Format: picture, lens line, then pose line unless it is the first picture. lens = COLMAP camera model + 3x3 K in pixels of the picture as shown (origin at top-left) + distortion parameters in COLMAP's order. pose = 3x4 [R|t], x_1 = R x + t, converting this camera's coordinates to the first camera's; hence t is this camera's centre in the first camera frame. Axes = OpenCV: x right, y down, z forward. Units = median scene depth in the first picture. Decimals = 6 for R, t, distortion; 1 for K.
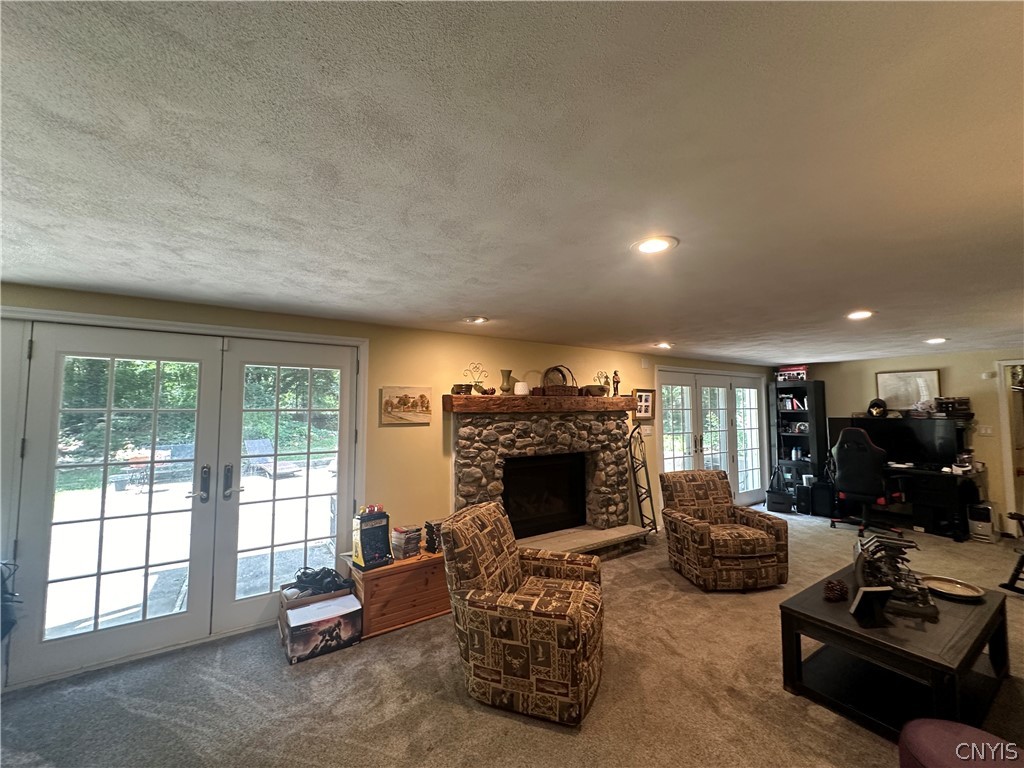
lens RADIAL K [[408.4, 0, 512.3], [0, 408.4, 385.1], [0, 0, 1]] dist [-0.002755, 0.000963]
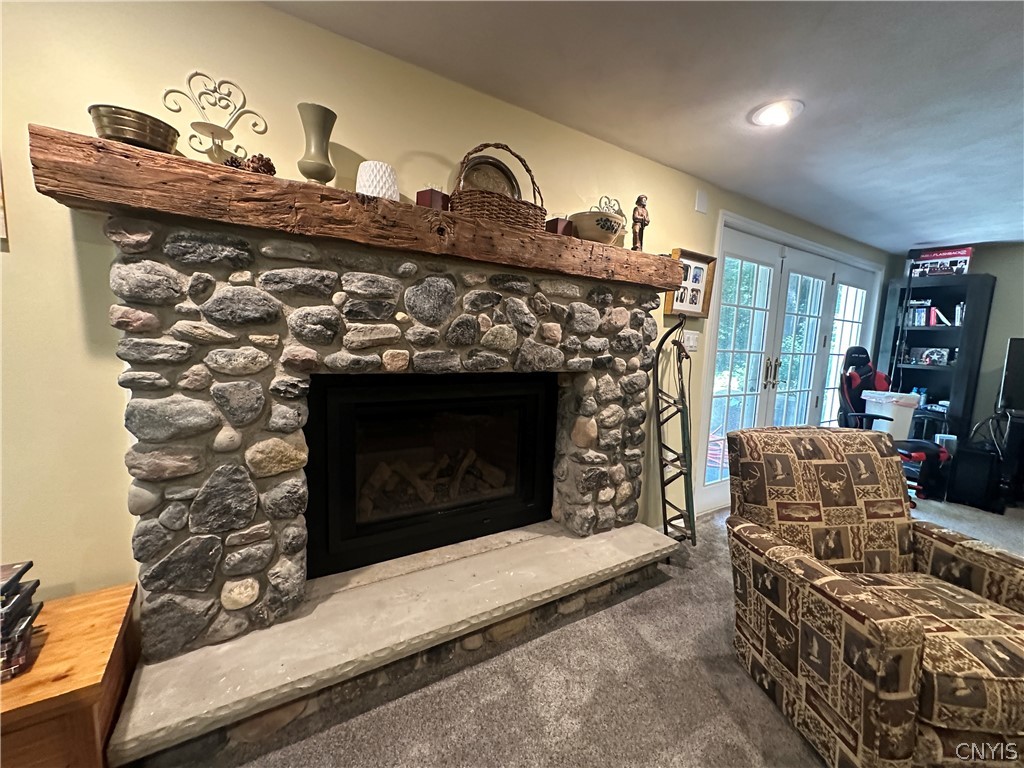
lens RADIAL K [[408.4, 0, 512.7], [0, 408.4, 384.4], [0, 0, 1]] dist [-0.002755, 0.000963]
pose [[0.998733, 0.048713, -0.012644, 0.137666], [-0.045858, 0.984357, 0.170114, 0.102470], [0.020733, -0.169319, 0.985343, 0.560027]]
